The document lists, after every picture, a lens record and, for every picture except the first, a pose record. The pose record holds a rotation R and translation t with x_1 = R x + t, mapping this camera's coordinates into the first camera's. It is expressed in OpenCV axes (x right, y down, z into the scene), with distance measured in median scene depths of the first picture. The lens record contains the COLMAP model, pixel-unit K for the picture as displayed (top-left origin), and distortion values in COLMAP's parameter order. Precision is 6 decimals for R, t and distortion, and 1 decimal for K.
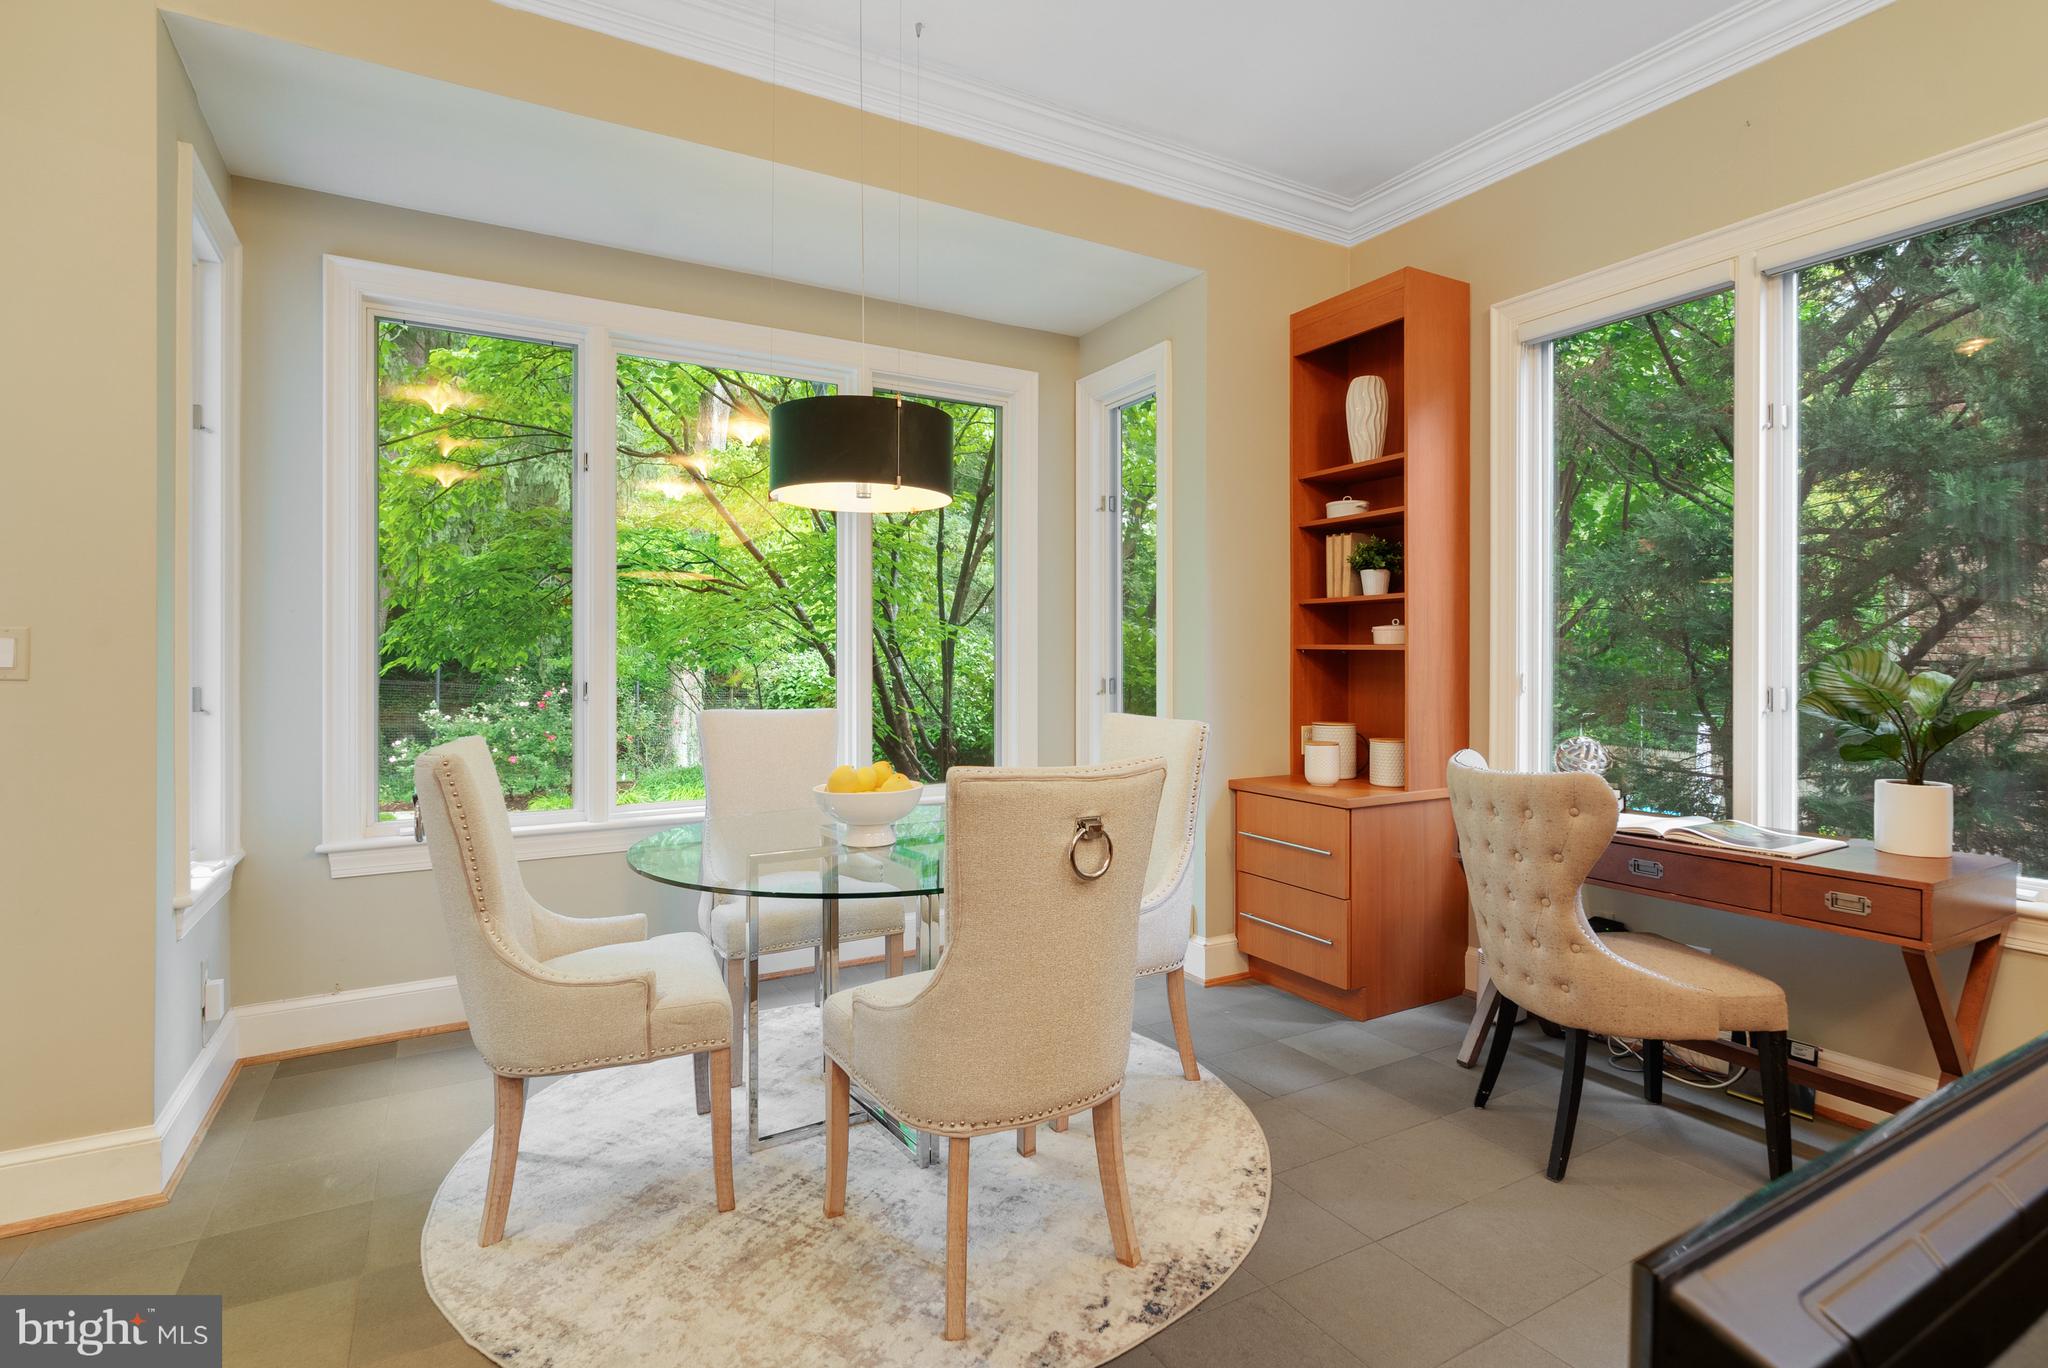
lens RADIAL K [[988.8, 0, 1017.7], [0, 988.8, 674.4], [0, 0, 1]] dist [-0.005505, 0.001429]
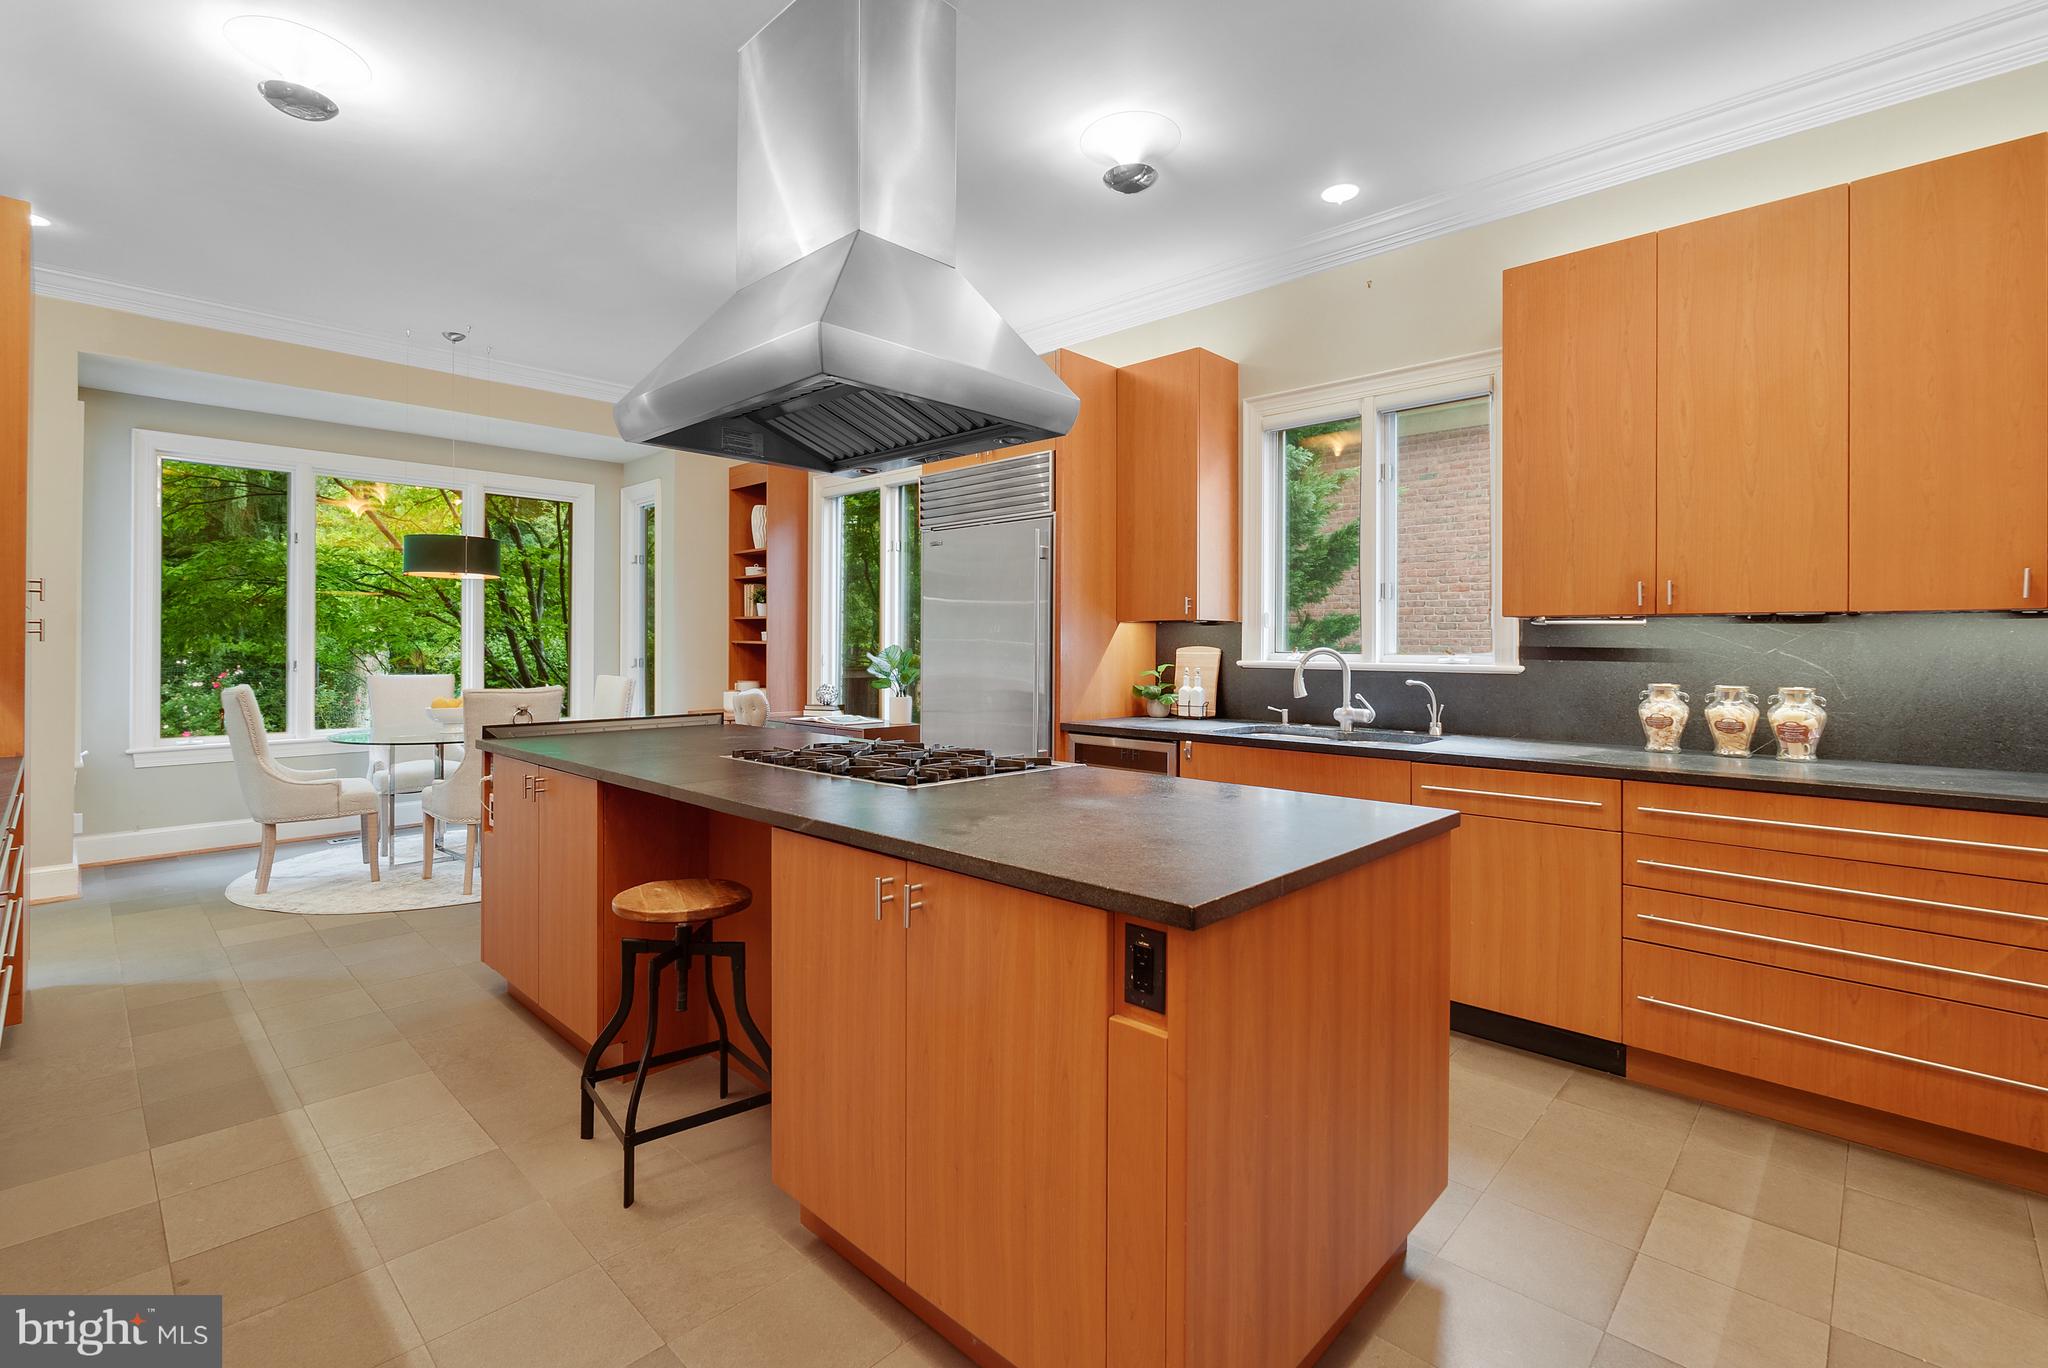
lens RADIAL K [[936.1, 0, 1030.3], [0, 936.1, 648.7], [0, 0, 1]] dist [-0.006694, 0.000878]
pose [[0.958473, 0.000704, 0.285184, 0.331917], [0.001689, 0.999965, -0.008144, 0.001894], [-0.285179, 0.008287, 0.958438, -0.929637]]
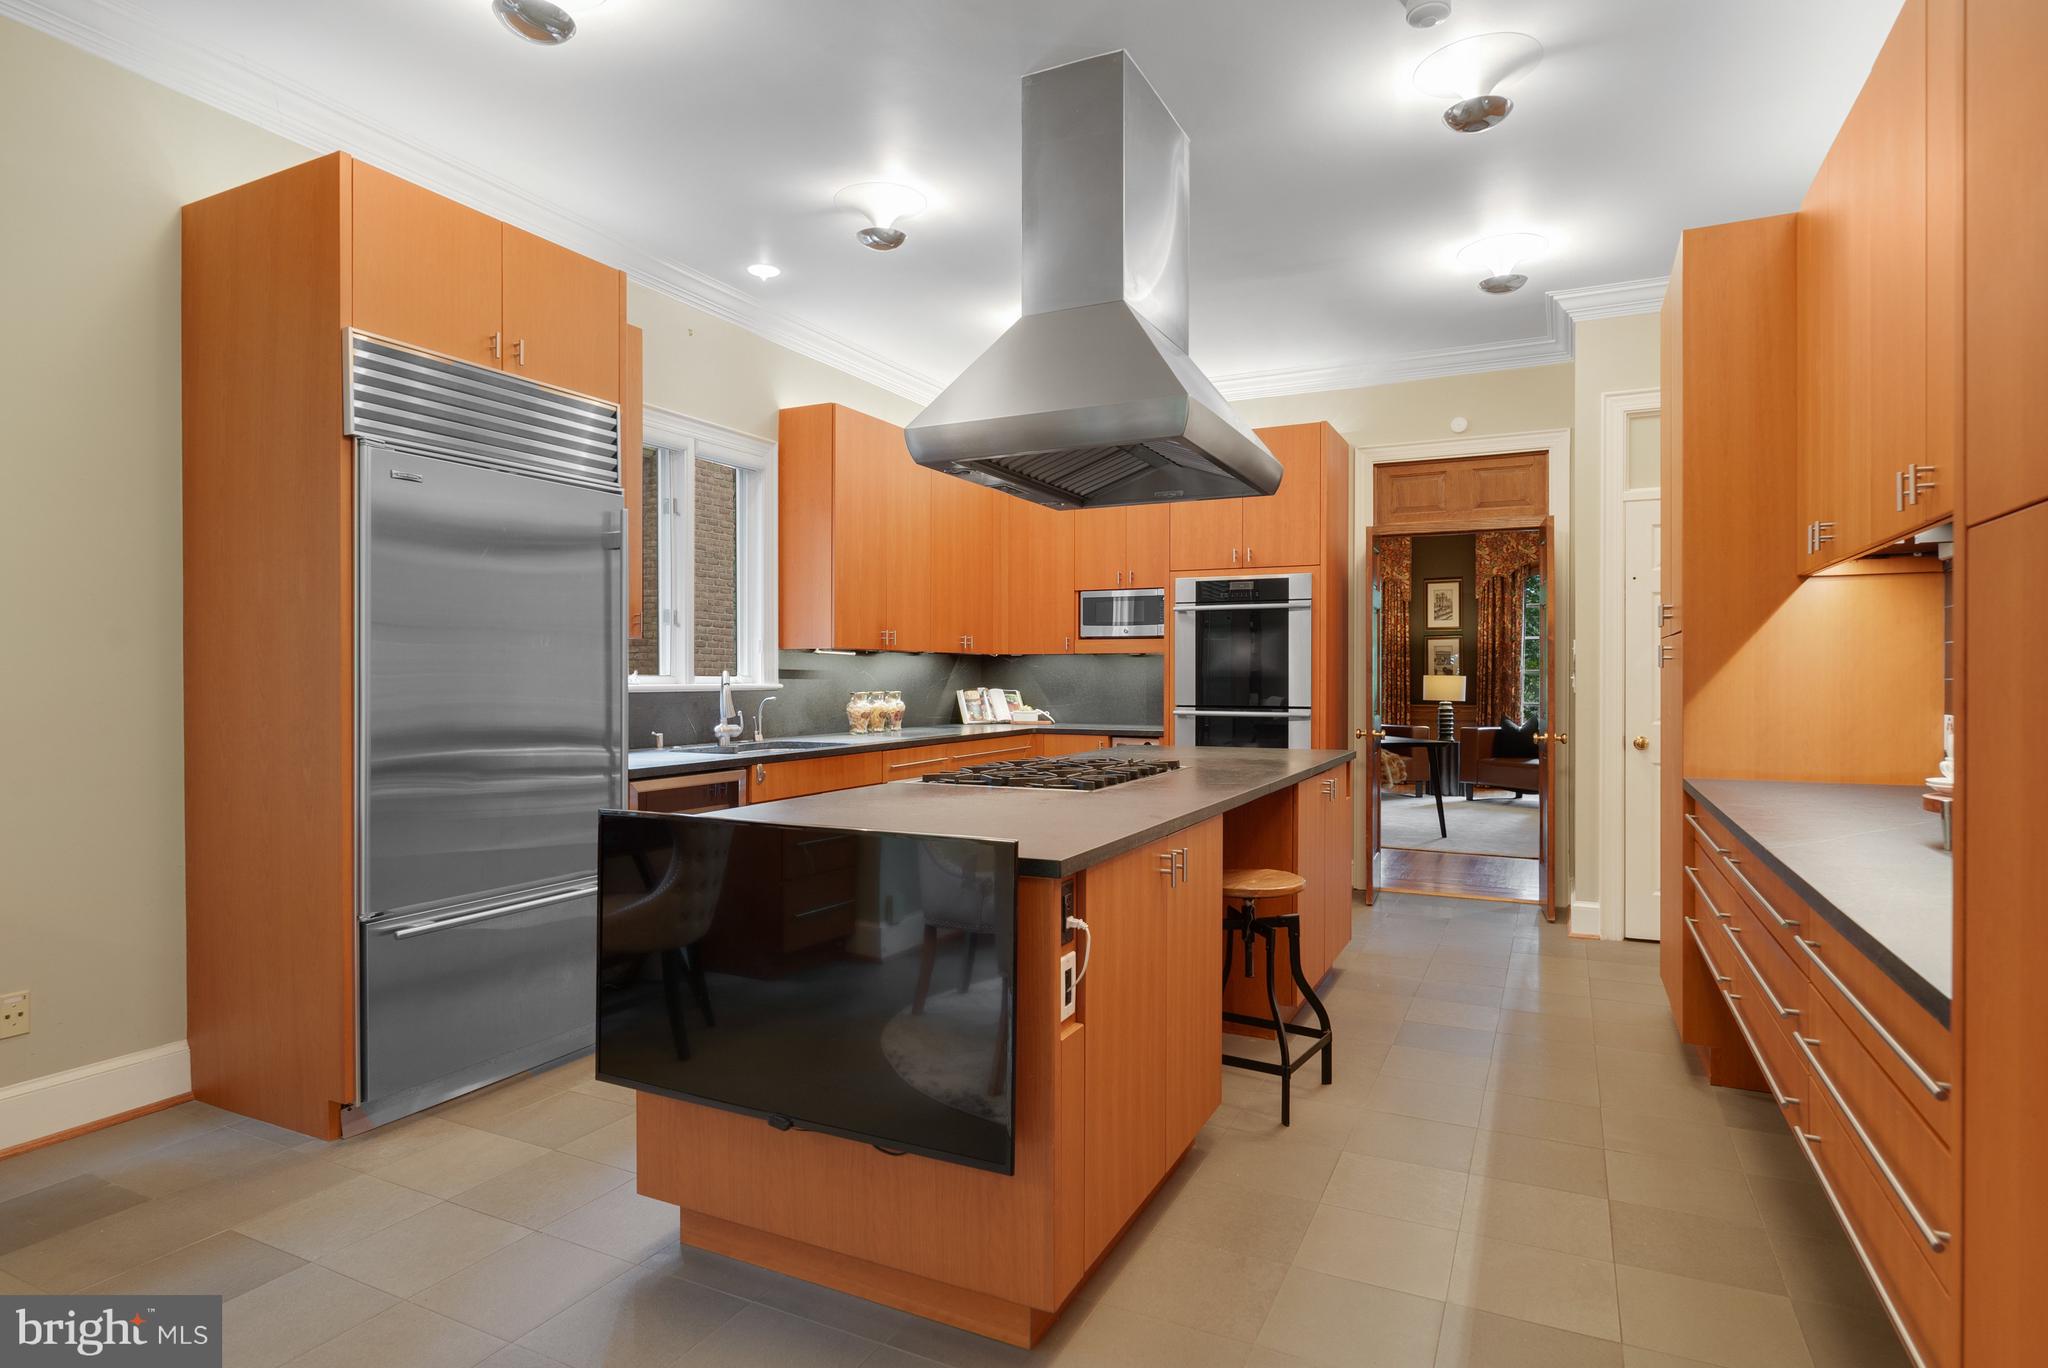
lens RADIAL K [[1081.6, 0, 1020.4], [0, 1081.6, 672.9], [0, 0, 1]] dist [-0.003946, -0.000232]
pose [[-0.558884, -0.003969, 0.829236, -0.896972], [0.005196, 0.999952, 0.008288, -0.025819], [-0.829229, 0.008941, -0.558837, 1.497817]]
